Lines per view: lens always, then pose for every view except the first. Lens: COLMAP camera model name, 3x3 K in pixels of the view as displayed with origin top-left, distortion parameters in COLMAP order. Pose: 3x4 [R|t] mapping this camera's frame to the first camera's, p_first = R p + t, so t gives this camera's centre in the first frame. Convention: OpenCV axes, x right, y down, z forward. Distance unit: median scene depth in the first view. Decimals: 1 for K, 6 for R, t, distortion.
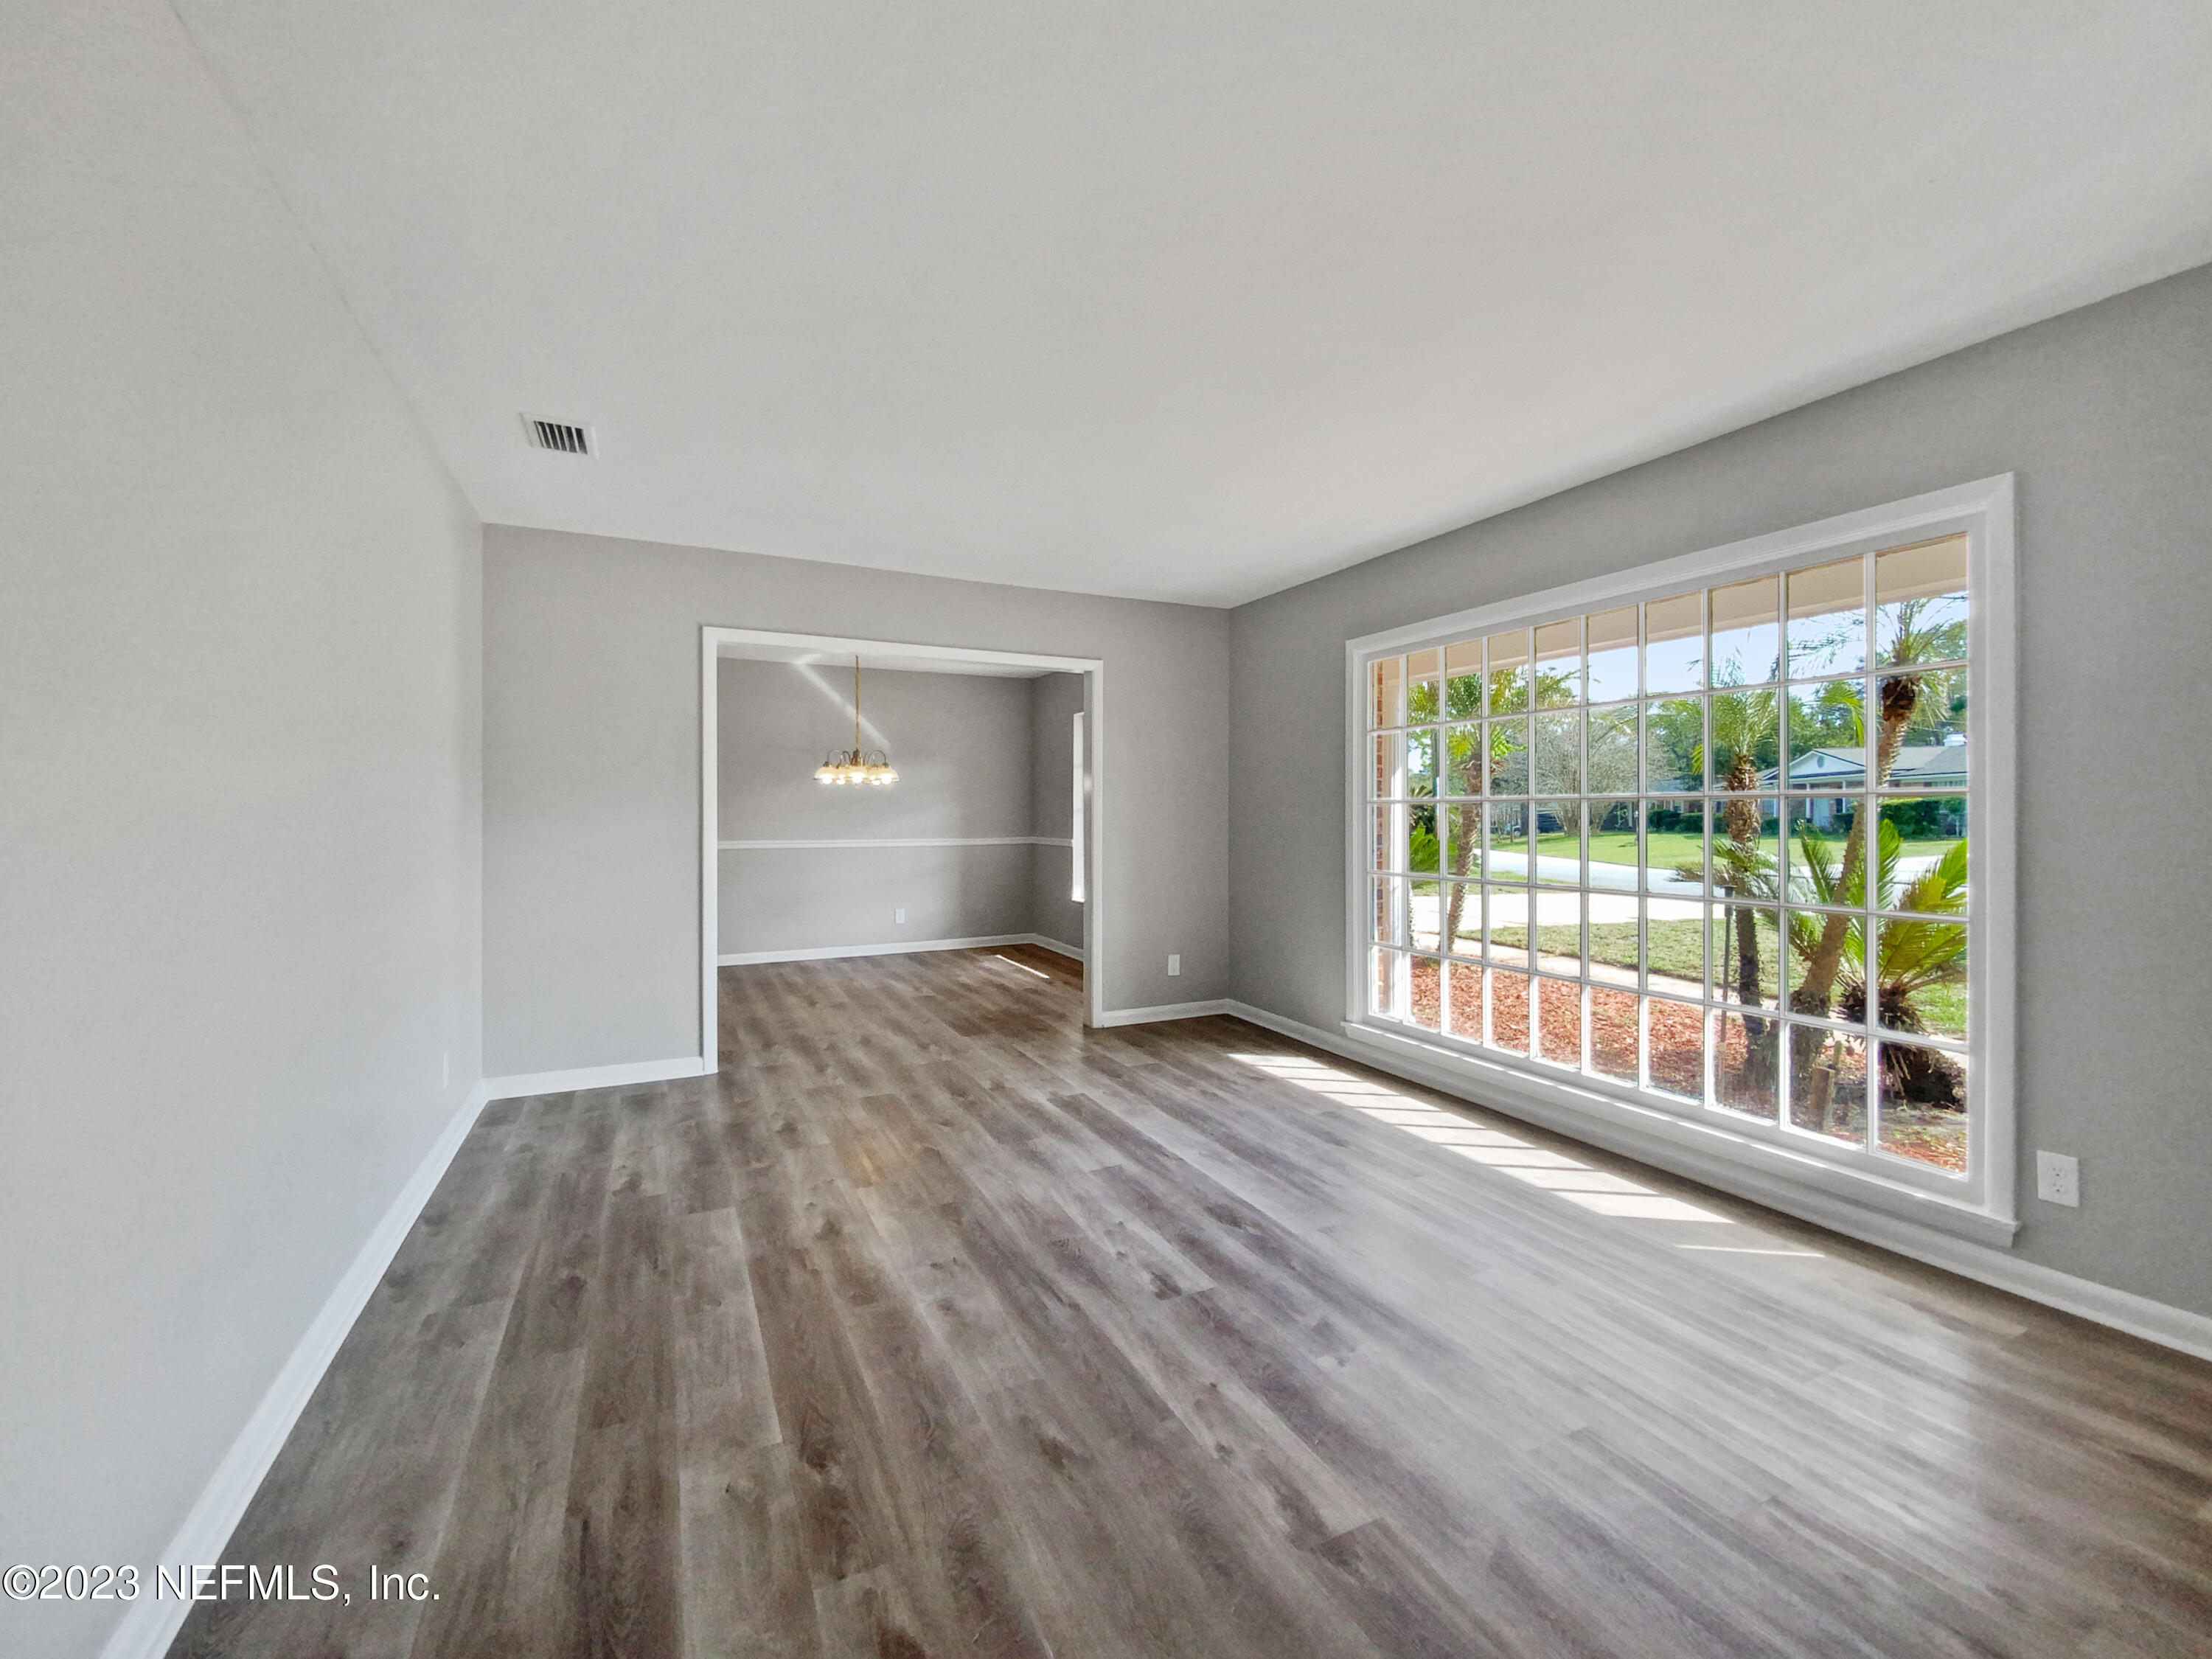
lens RADIAL K [[916.0, 0, 1101.7], [0, 916.0, 810.9], [0, 0, 1]] dist [0.015255, -0.000016]
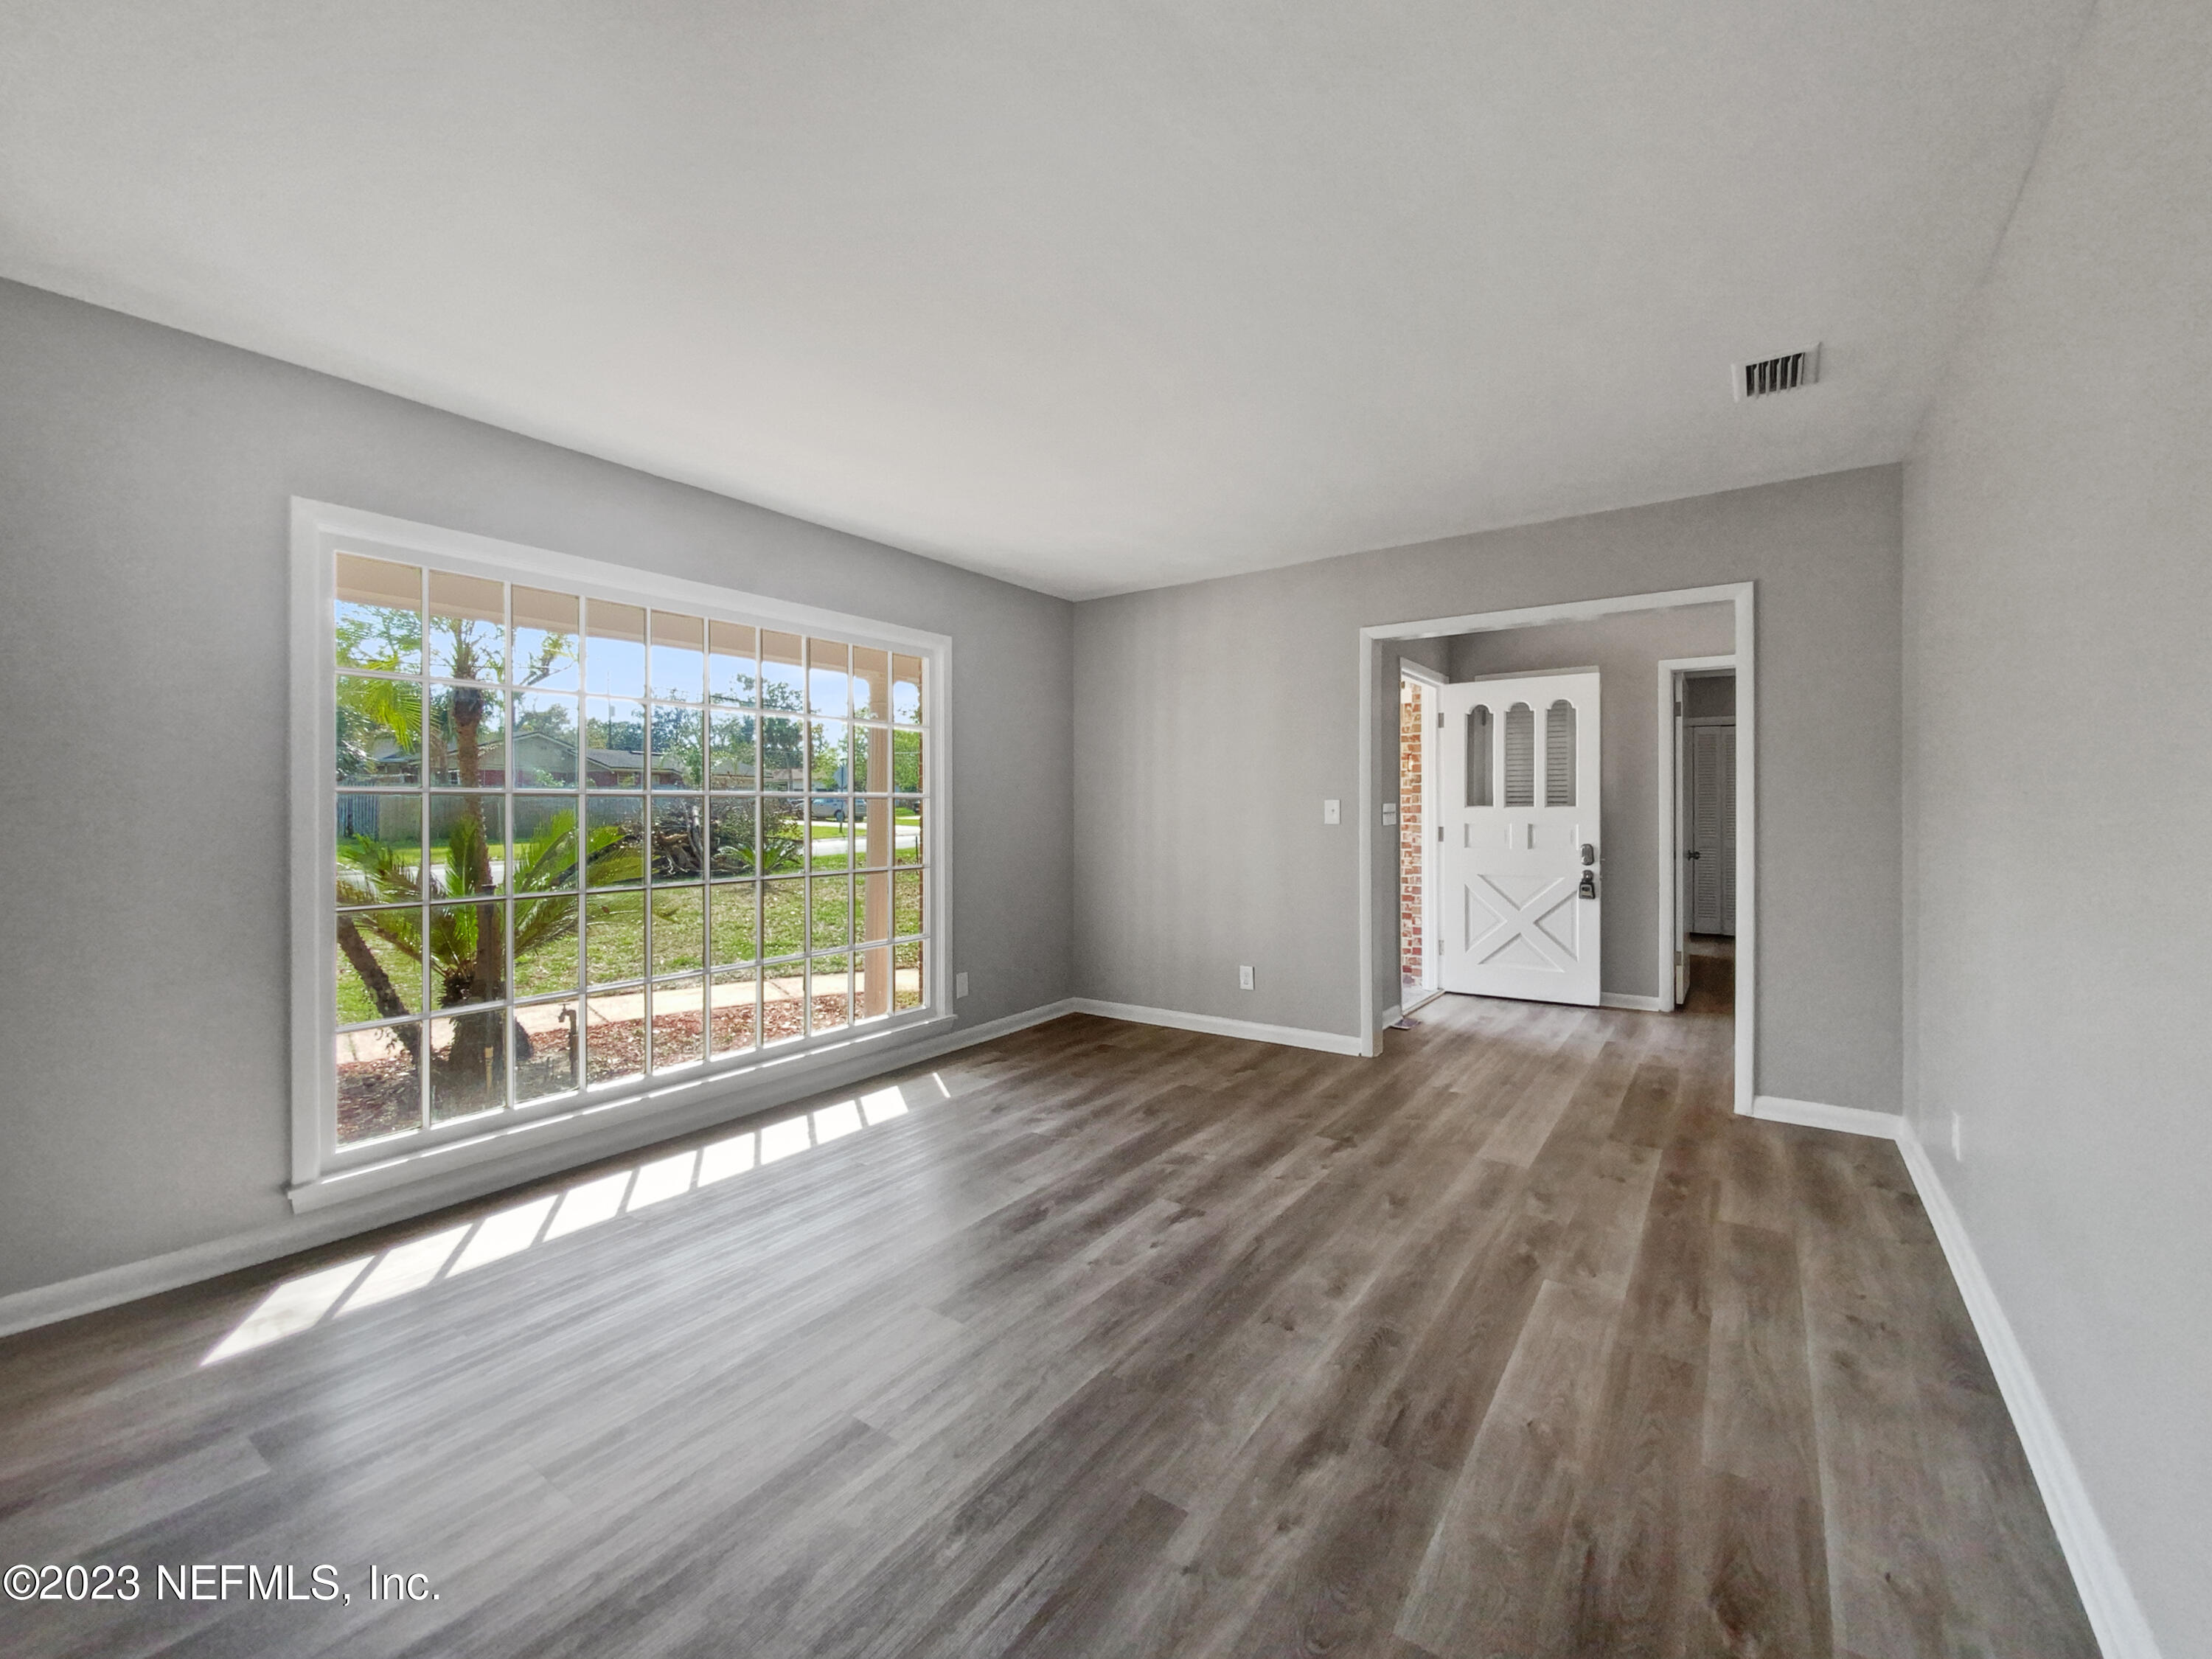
lens RADIAL K [[916.0, 0, 1101.7], [0, 916.0, 810.9], [0, 0, 1]] dist [0.015255, -0.000016]
pose [[-0.479202, -0.000871, 0.877704, -0.946673], [-0.002877, 0.999996, -0.000579, -0.000521], [-0.877700, -0.002802, -0.479203, 1.721392]]
